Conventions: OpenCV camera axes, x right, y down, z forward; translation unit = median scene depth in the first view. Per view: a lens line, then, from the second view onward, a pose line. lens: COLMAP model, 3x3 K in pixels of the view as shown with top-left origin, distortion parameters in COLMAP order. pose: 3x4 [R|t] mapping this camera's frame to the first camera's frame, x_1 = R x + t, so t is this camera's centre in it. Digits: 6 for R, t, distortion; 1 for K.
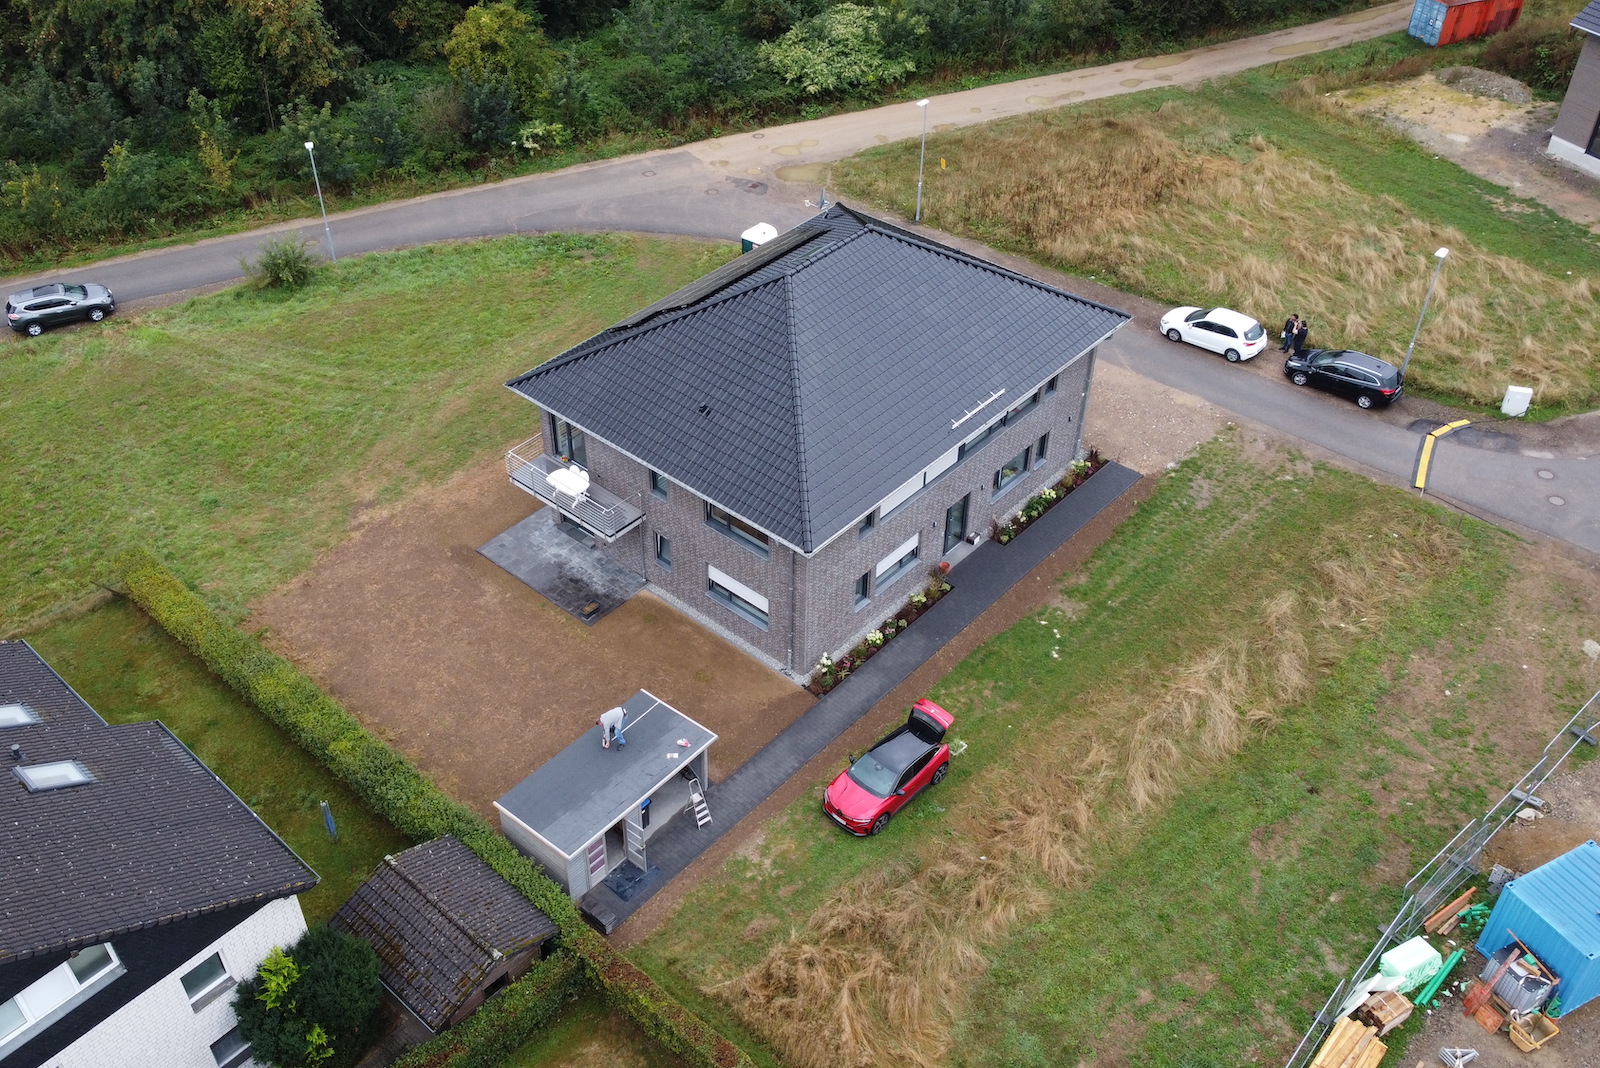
lens RADIAL K [[1445.6, 0, 707.5], [0, 1445.6, 532.8], [0, 0, 1]] dist [0.003780, -0.010131]
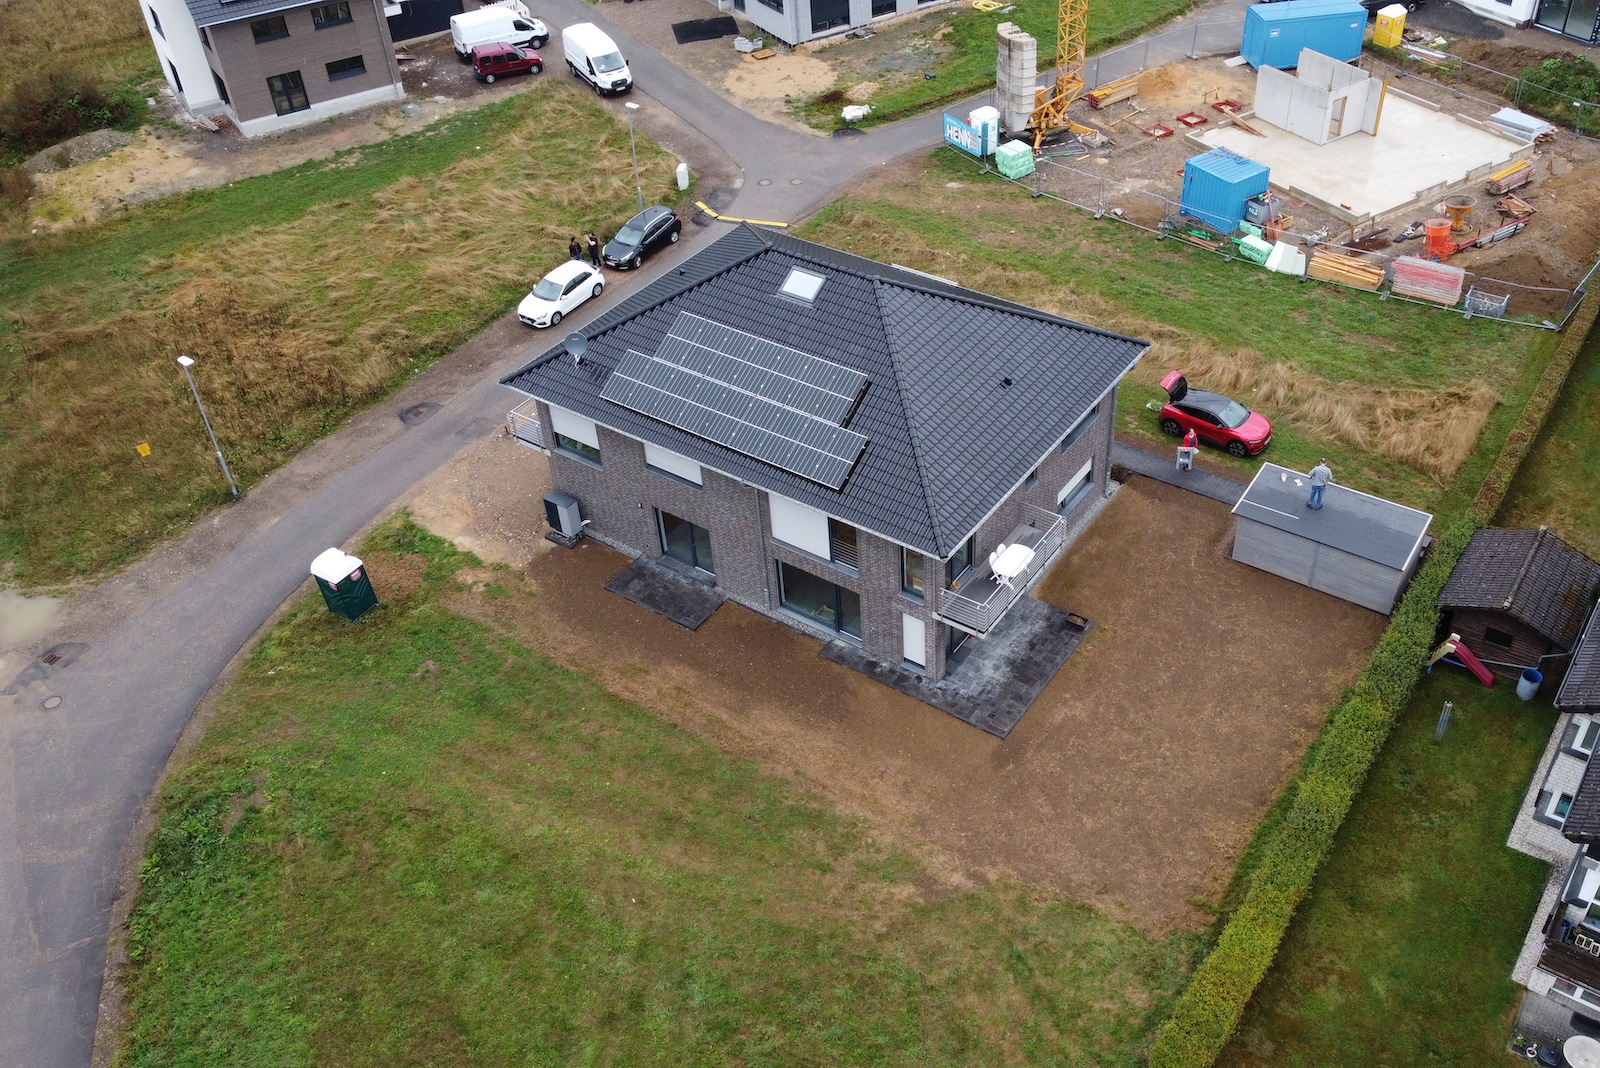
lens RADIAL K [[1440.7, 0, 889.1], [0, 1440.7, 535.2], [0, 0, 1]] dist [0.003394, -0.014403]
pose [[-0.174203, -0.601822, 0.779400, -0.631619], [0.645578, 0.527868, 0.551892, -0.481396], [-0.743561, 0.599304, 0.296567, 0.623946]]
